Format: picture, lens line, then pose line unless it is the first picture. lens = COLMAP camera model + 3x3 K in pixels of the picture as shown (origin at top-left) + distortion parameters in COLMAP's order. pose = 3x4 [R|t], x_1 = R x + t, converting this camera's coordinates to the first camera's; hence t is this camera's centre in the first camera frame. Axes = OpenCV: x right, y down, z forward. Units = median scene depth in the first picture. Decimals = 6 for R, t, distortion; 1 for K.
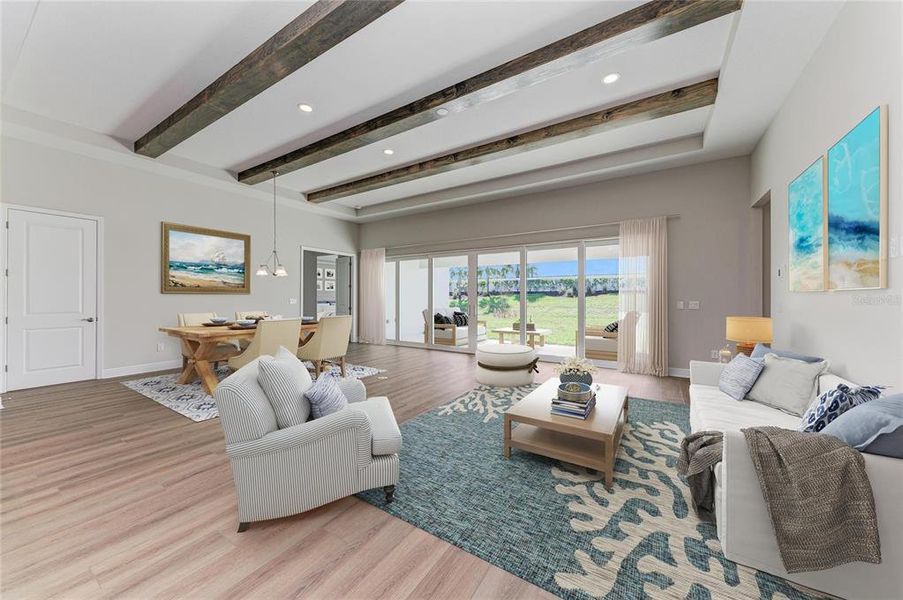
lens RADIAL K [[320.6, 0, 452.5], [0, 320.6, 297.7], [0, 0, 1]] dist [0.013130, -0.000898]
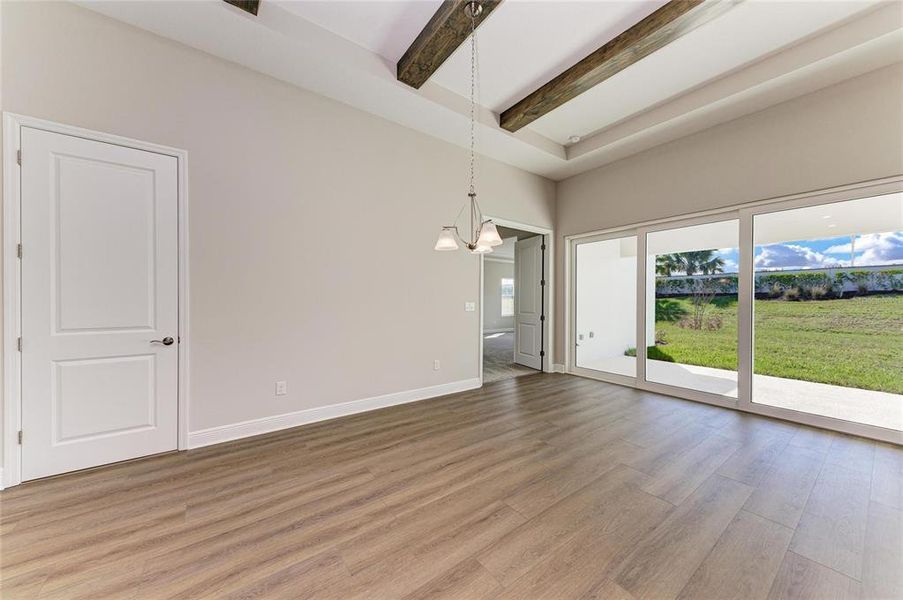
lens RADIAL K [[320.6, 0, 458.3], [0, 320.6, 302.2], [0, 0, 1]] dist [0.013130, -0.000898]
pose [[0.938053, 0.000629, -0.346491, -0.169206], [-0.000095, 0.999999, 0.001558, 0.001057], [0.346491, -0.001429, 0.938052, 0.236017]]
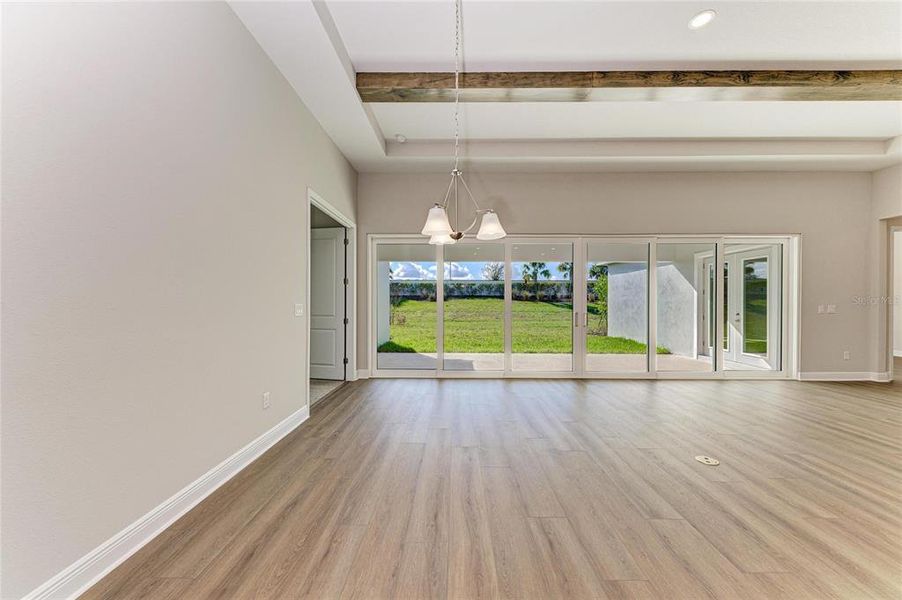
lens RADIAL K [[320.2, 0, 455.7], [0, 320.2, 302.4], [0, 0, 1]] dist [0.013130, -0.000898]
pose [[0.840721, -0.004041, 0.541453, -0.302445], [0.003687, 0.999992, 0.001738, 0.000636], [-0.541455, 0.000535, 0.840729, 0.283373]]
